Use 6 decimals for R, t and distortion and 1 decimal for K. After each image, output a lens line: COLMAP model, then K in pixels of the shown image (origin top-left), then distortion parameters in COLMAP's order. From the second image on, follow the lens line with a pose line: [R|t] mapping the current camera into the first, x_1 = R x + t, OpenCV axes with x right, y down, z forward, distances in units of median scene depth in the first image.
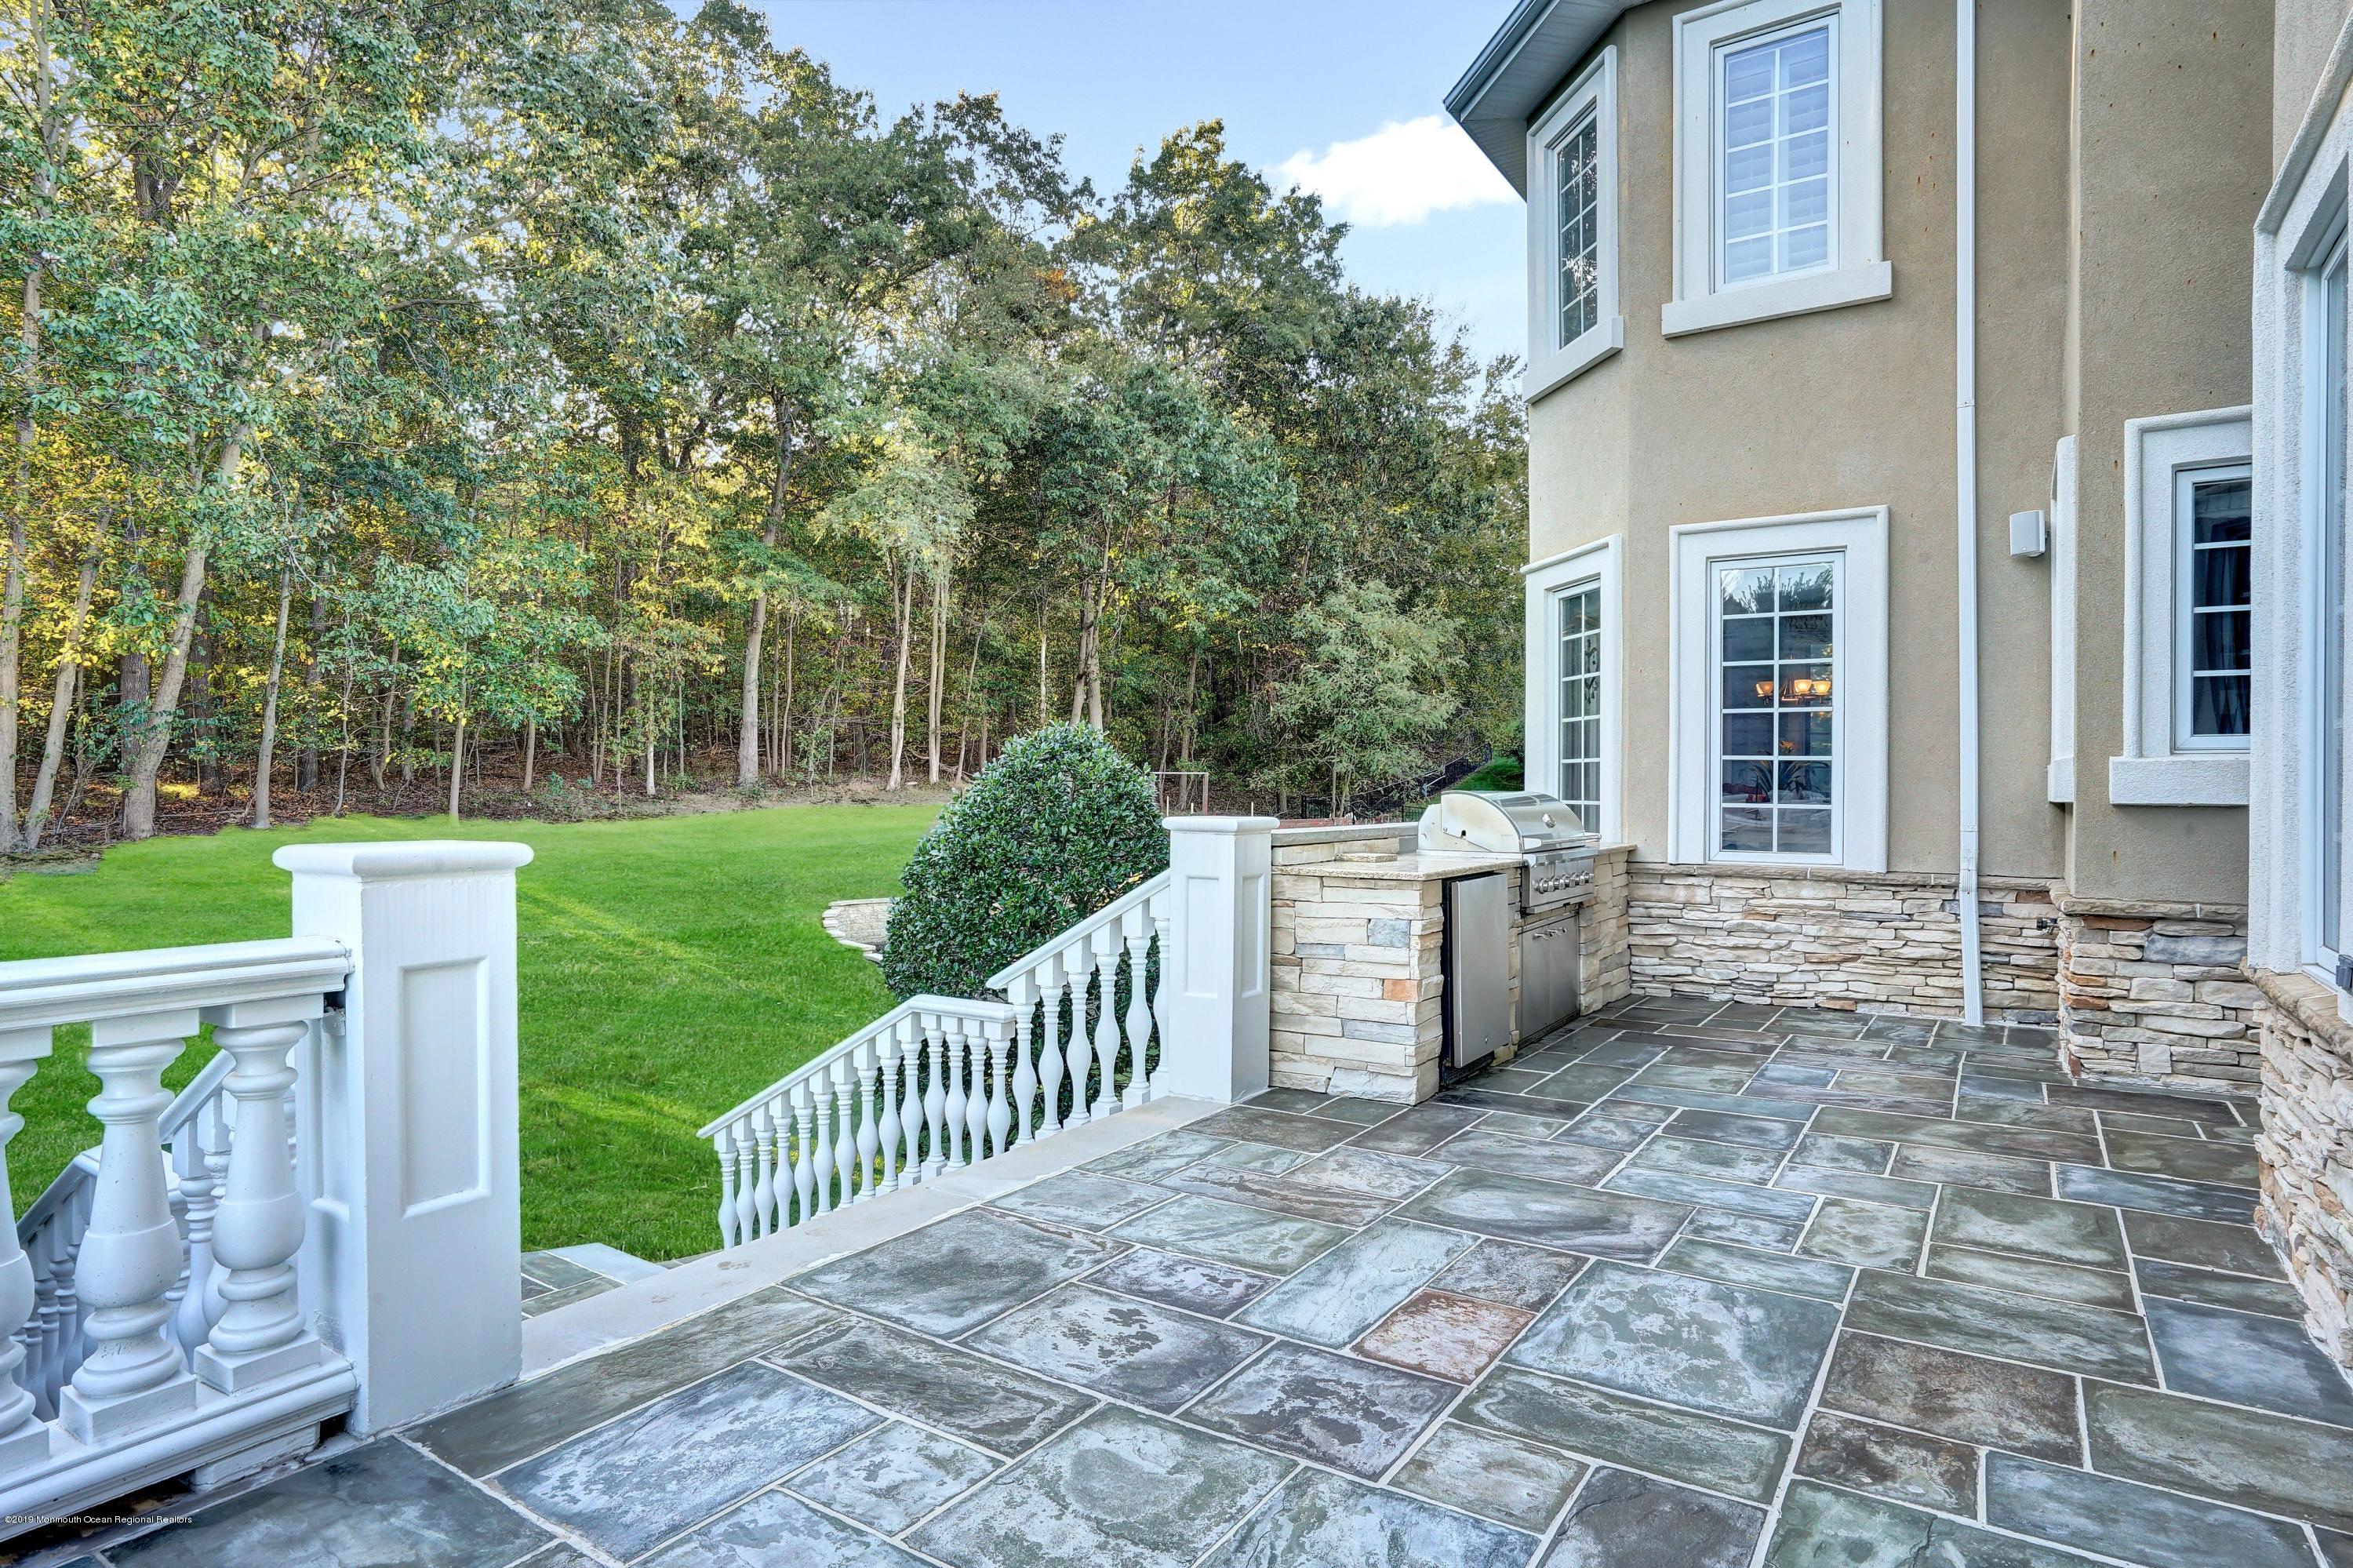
lens RADIAL K [[1261.7, 0, 1175.1], [0, 1261.7, 792.3], [0, 0, 1]] dist [-0.002322, -0.000152]
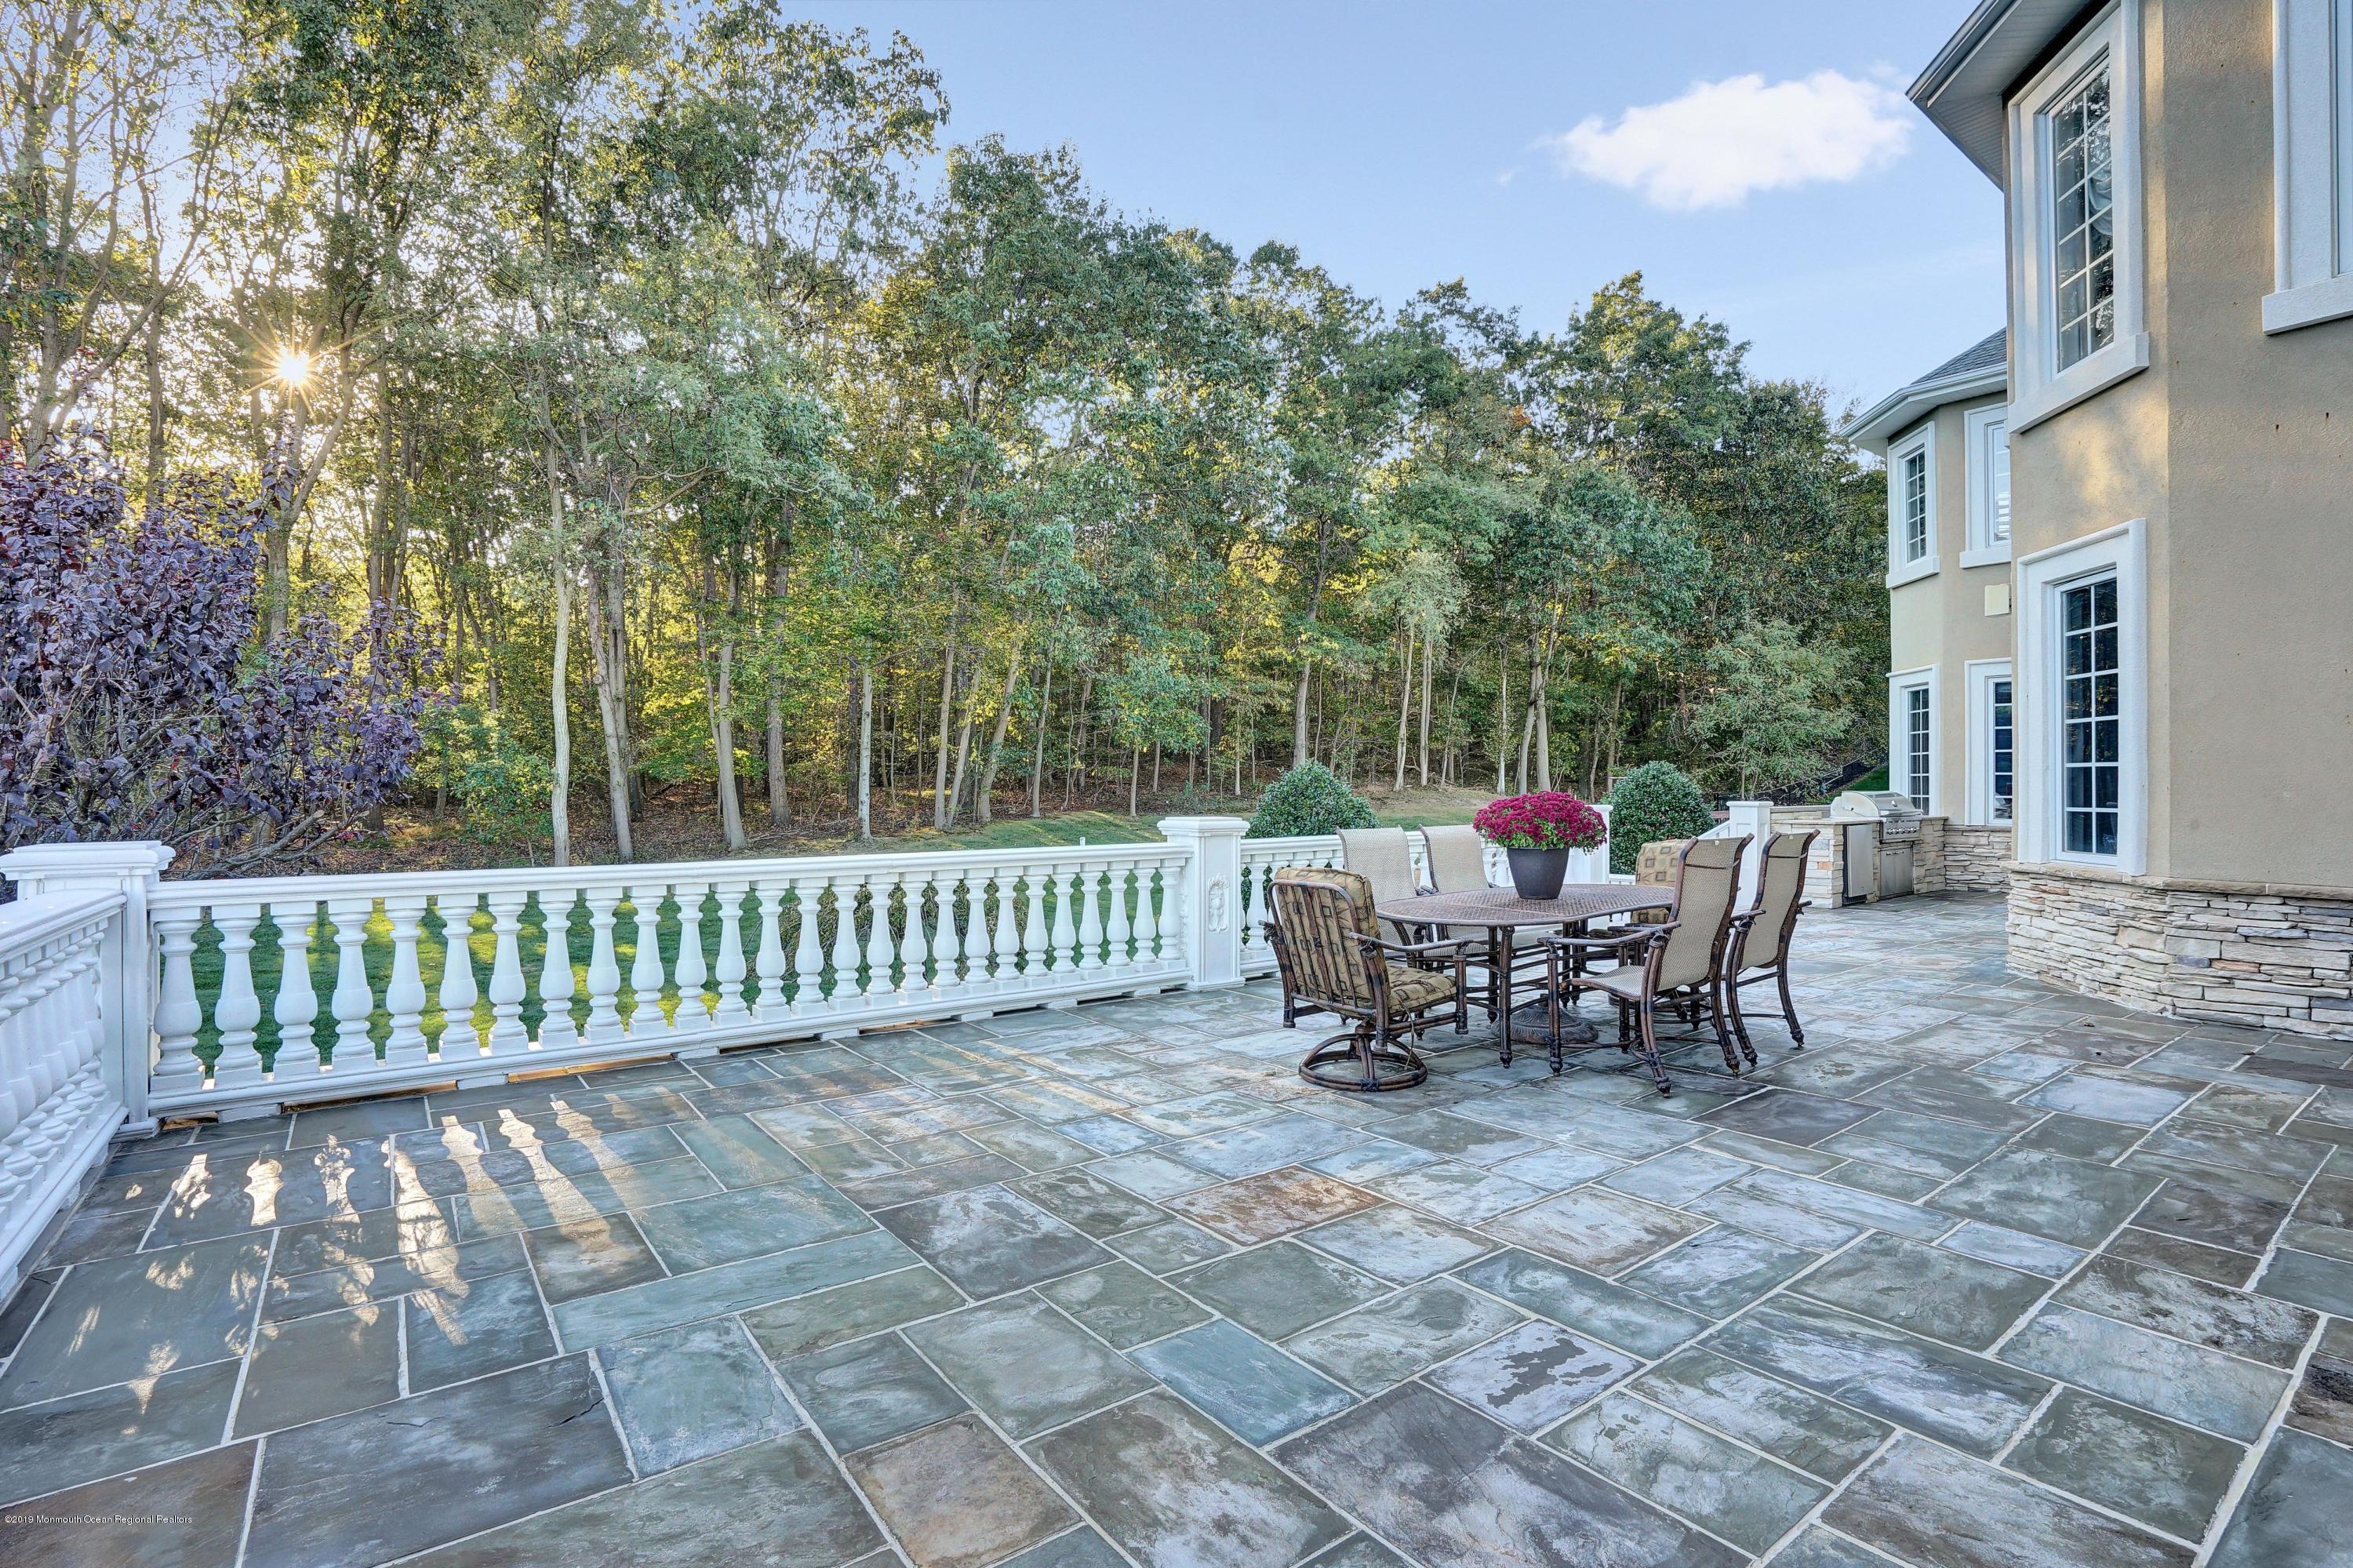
lens RADIAL K [[1100.8, 0, 1189.4], [0, 1100.8, 787.9], [0, 0, 1]] dist [-0.032848, 0.001004]
pose [[0.946152, -0.005544, -0.323674, -0.045885], [0.004345, 0.999981, -0.004428, -0.000435], [0.323692, 0.002783, 0.946158, -0.211546]]
